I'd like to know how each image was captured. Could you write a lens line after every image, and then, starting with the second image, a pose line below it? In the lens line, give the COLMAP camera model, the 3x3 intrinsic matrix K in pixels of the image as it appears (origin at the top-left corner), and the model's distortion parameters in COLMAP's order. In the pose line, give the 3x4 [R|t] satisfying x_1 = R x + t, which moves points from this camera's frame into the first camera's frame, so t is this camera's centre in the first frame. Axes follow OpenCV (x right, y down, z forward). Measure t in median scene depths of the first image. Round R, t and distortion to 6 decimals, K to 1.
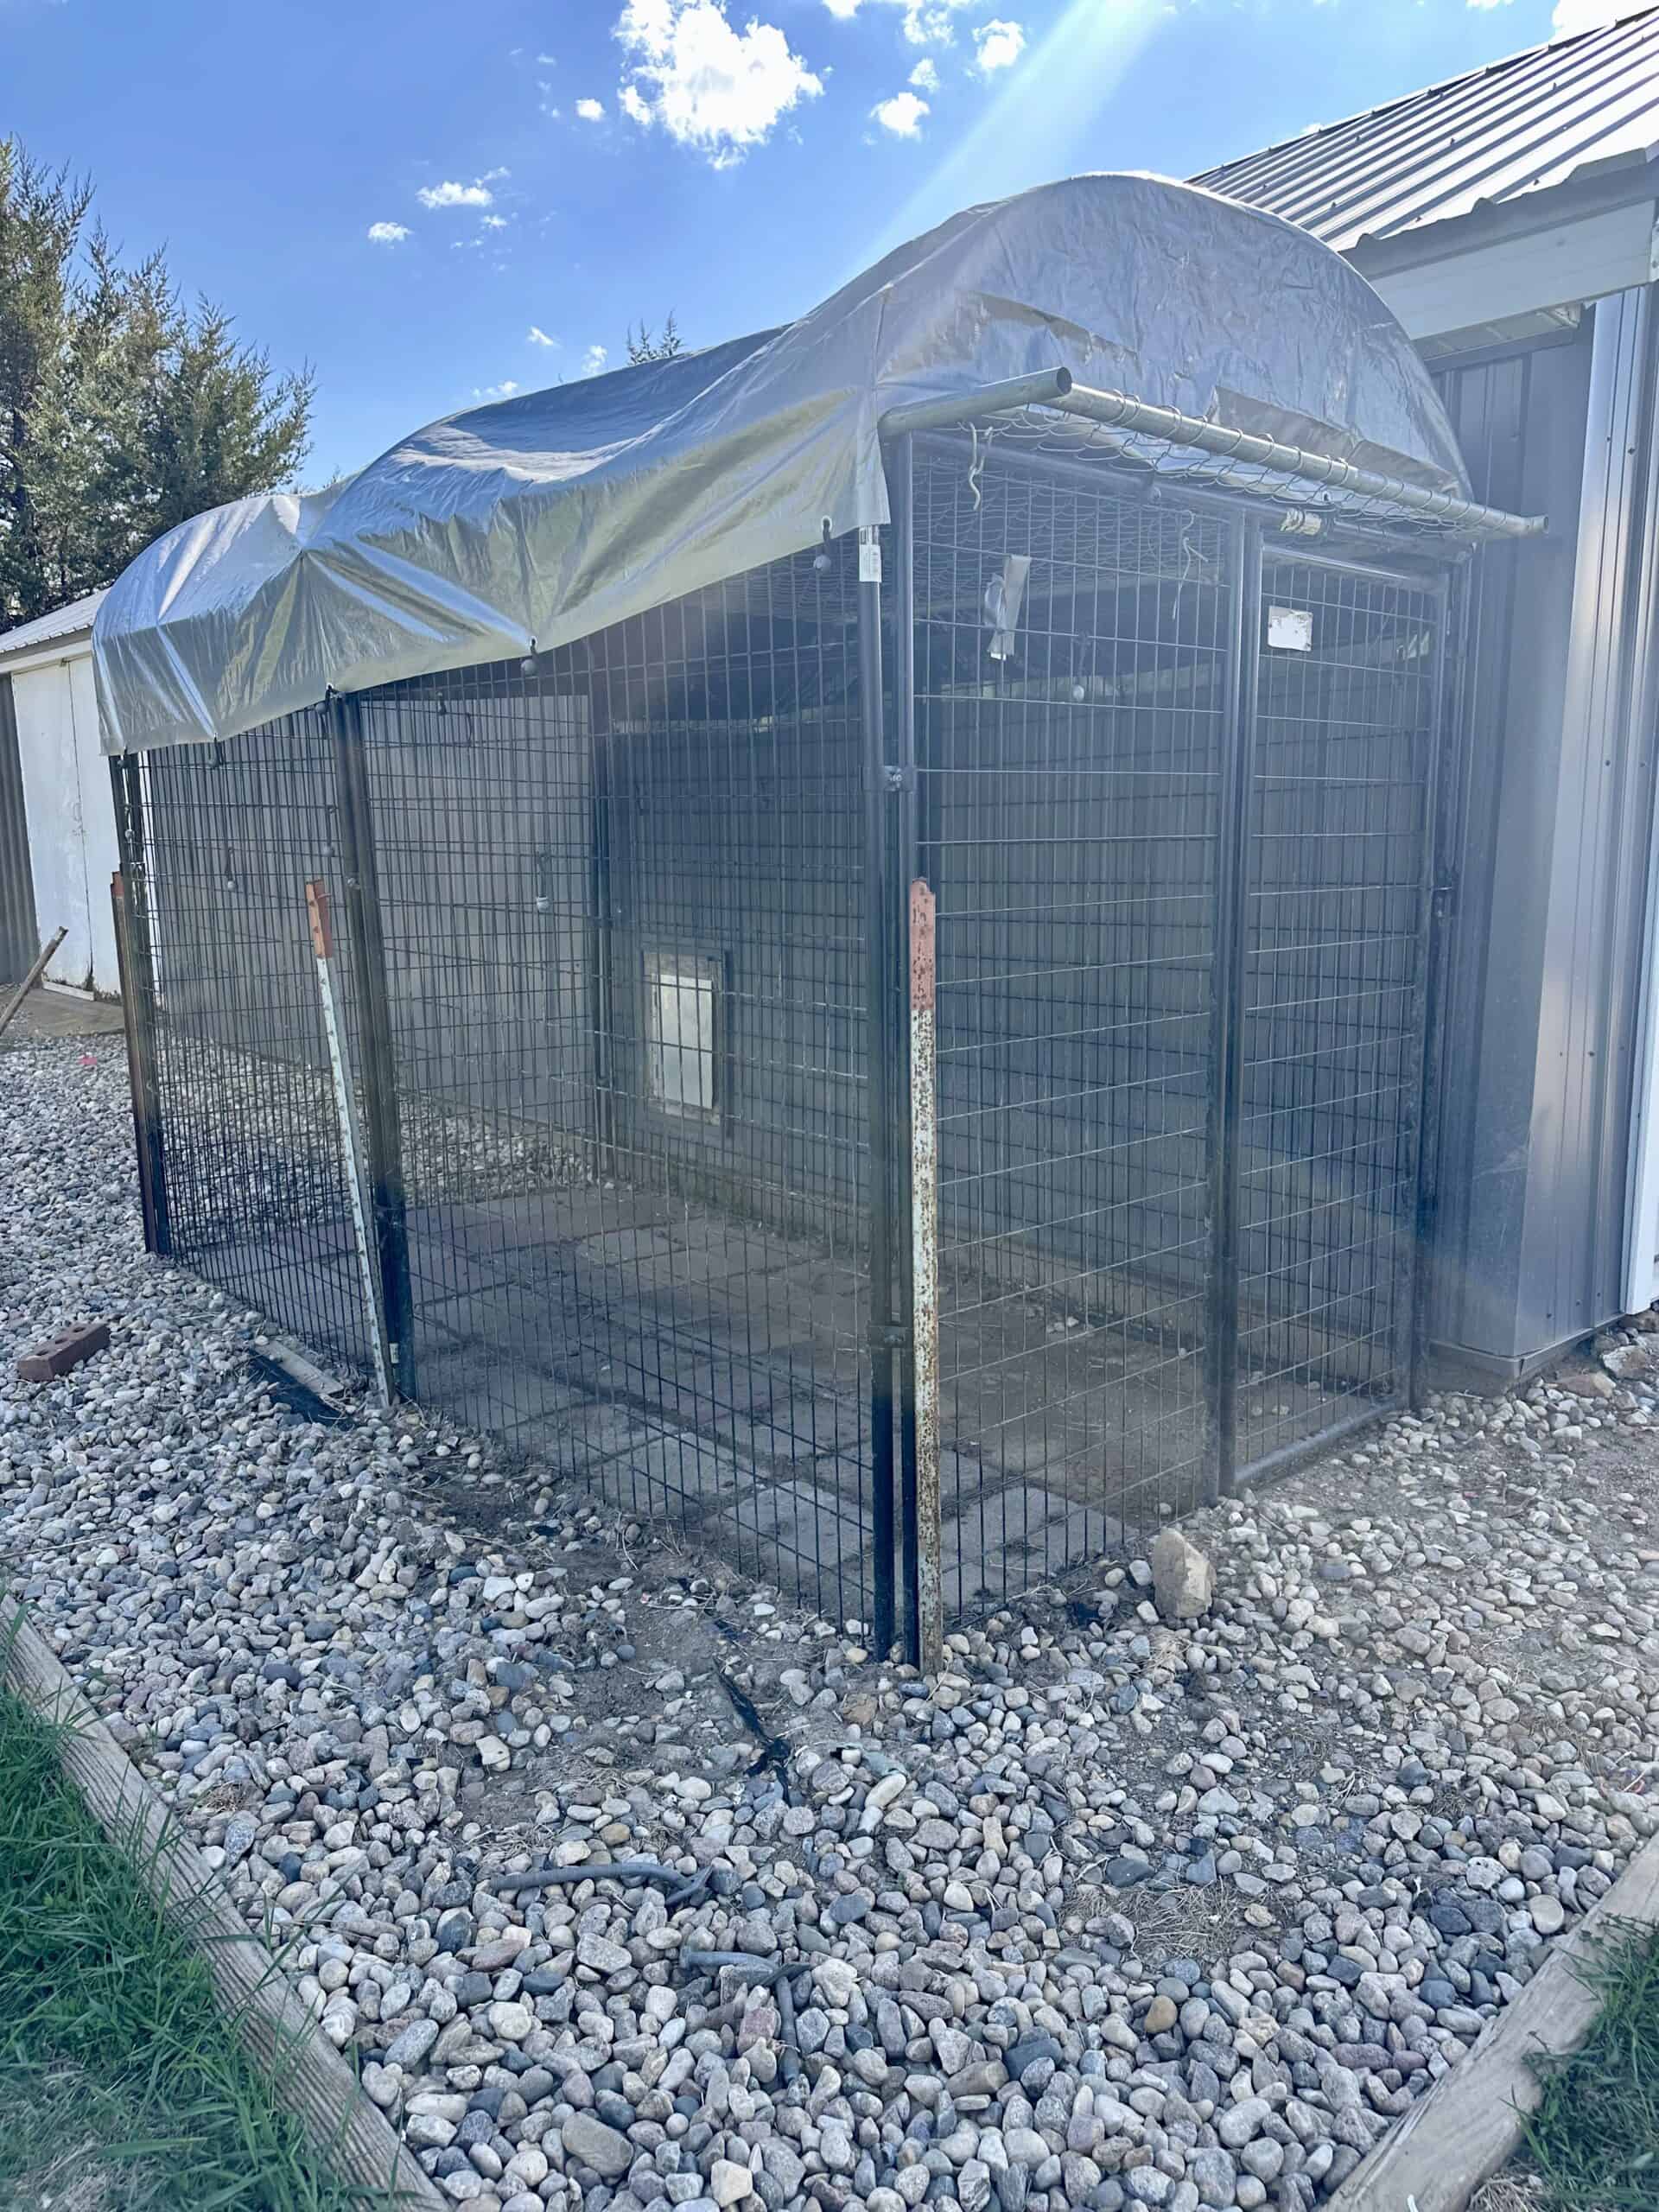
lens RADIAL K [[1535.9, 0, 868.9], [0, 1535.9, 1070.5], [0, 0, 1]] dist [0.104148, -0.131590]
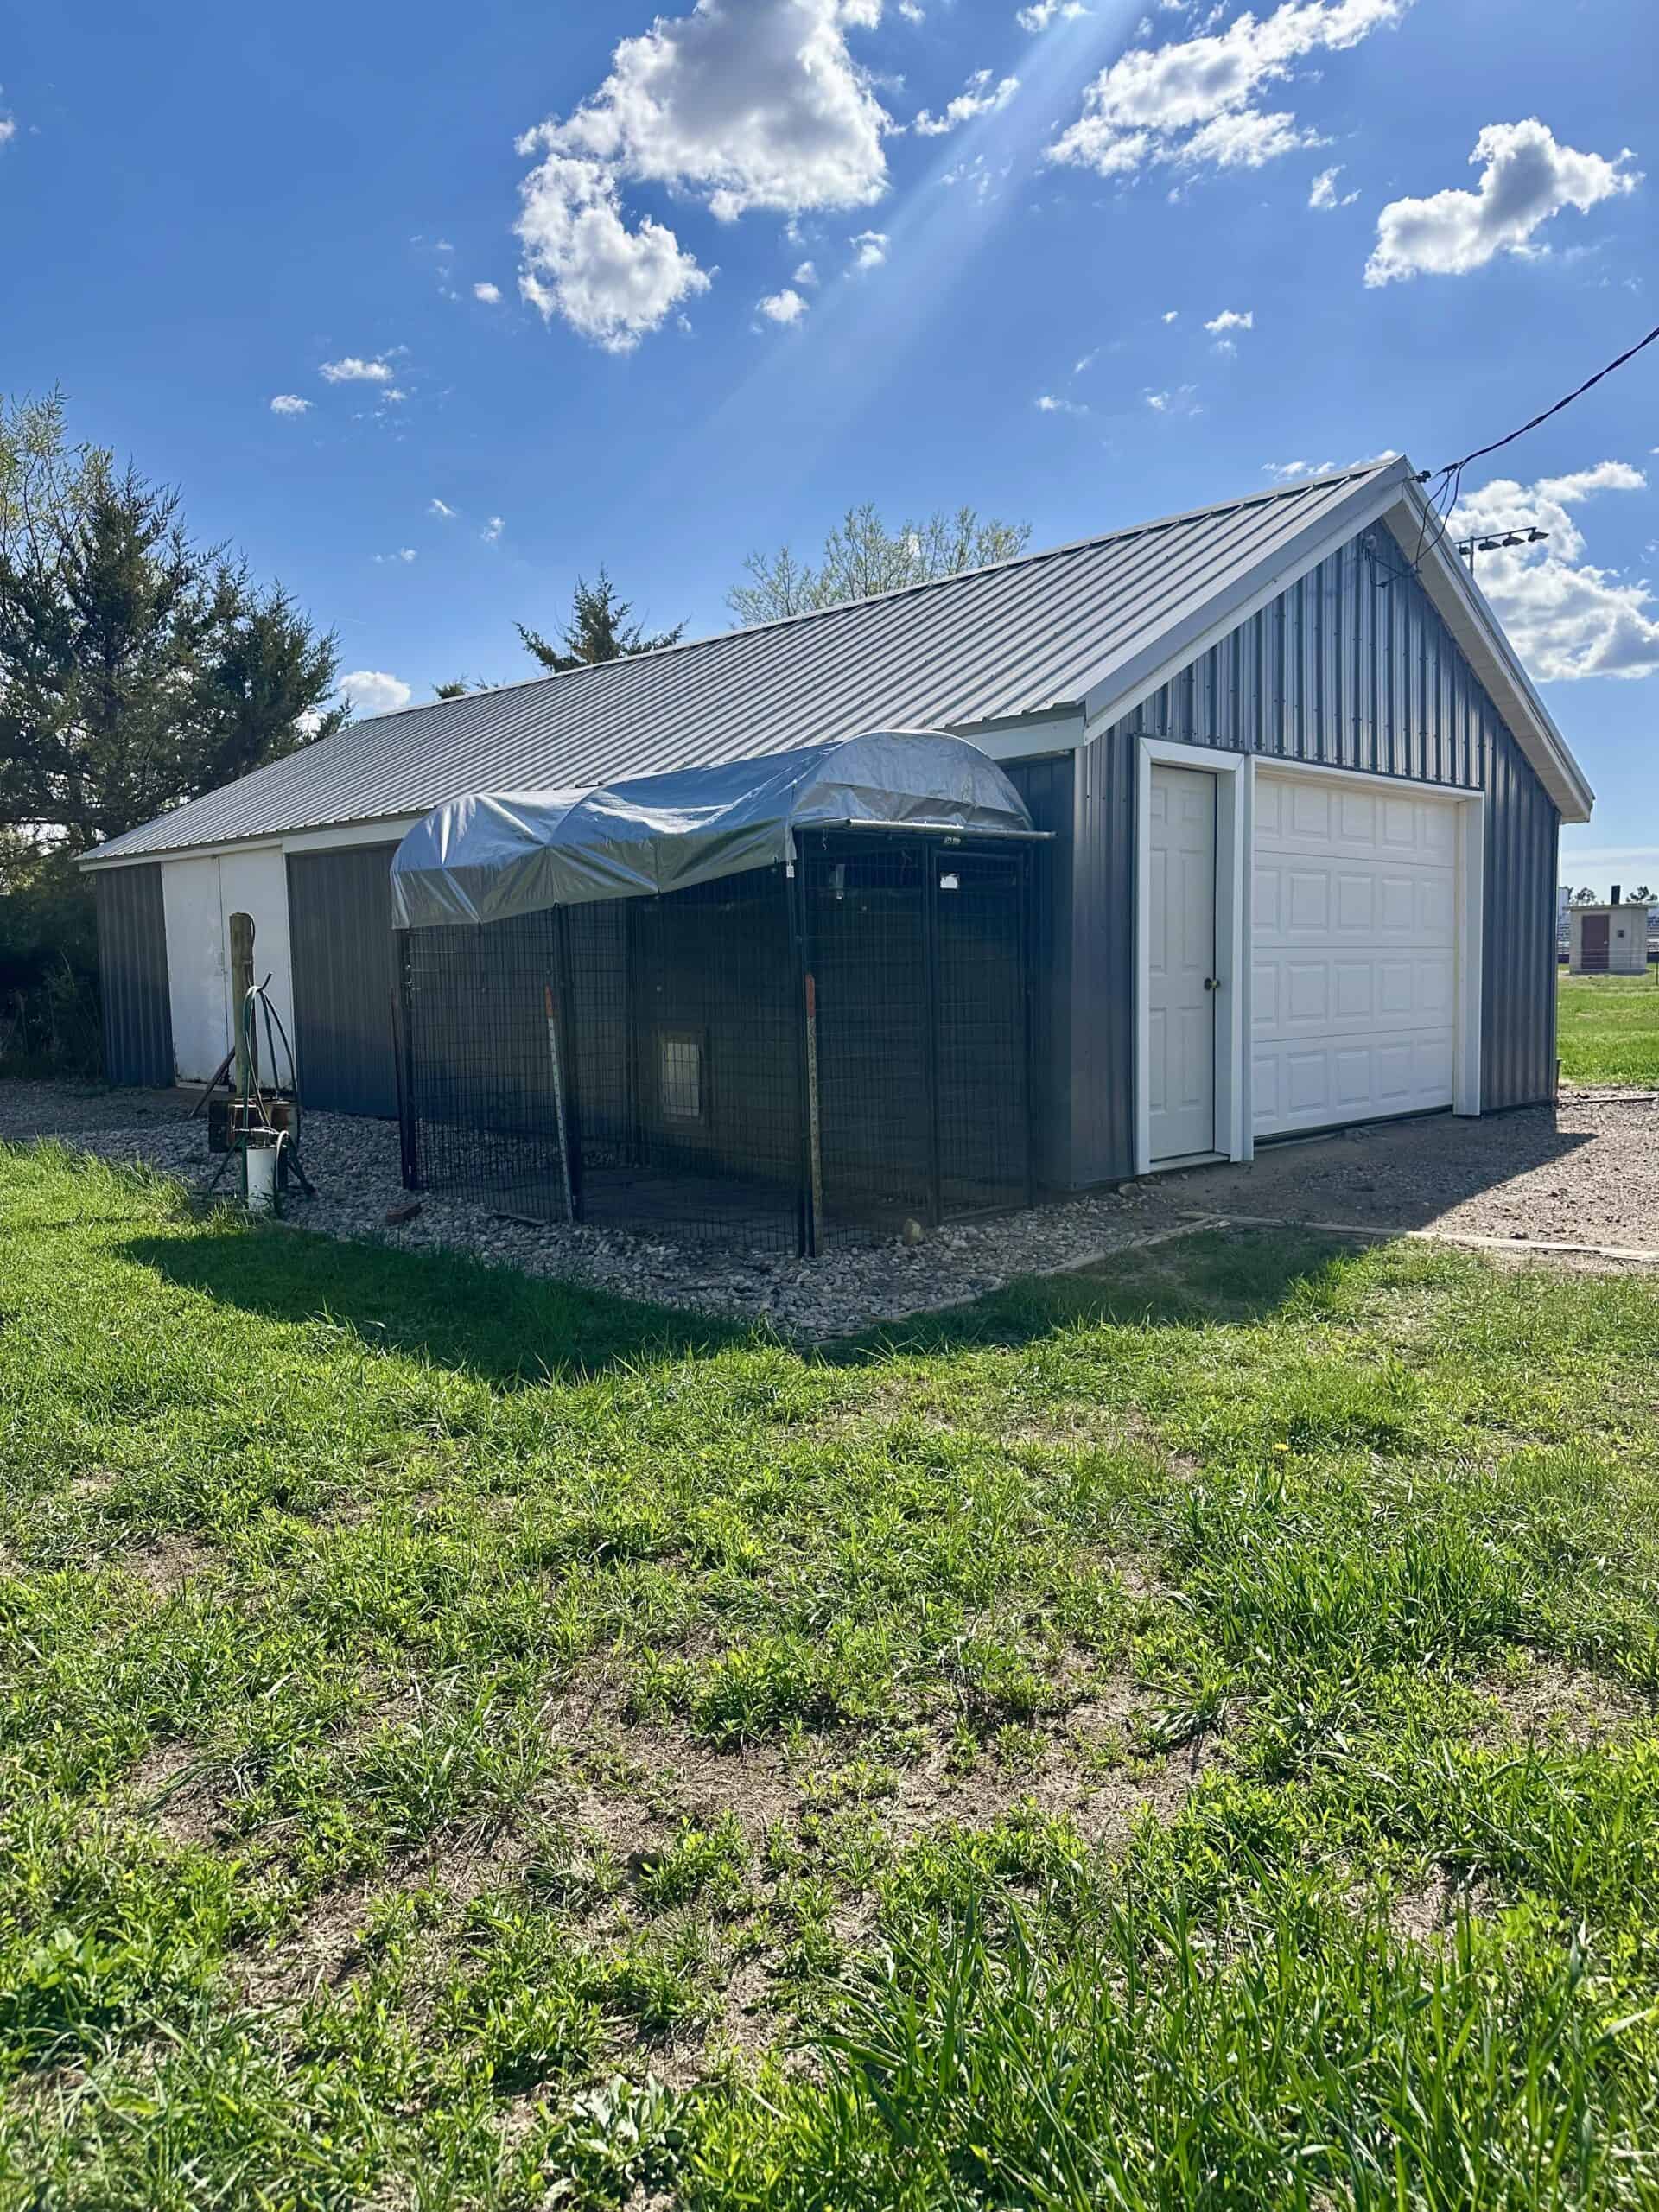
lens RADIAL K [[1535.9, 0, 868.9], [0, 1535.9, 1070.5], [0, 0, 1]] dist [0.104148, -0.131590]
pose [[0.997765, -0.018658, 0.064167, -0.007575], [0.024215, 0.995918, -0.086950, 0.054037], [-0.062282, 0.088309, 0.994144, -0.324396]]
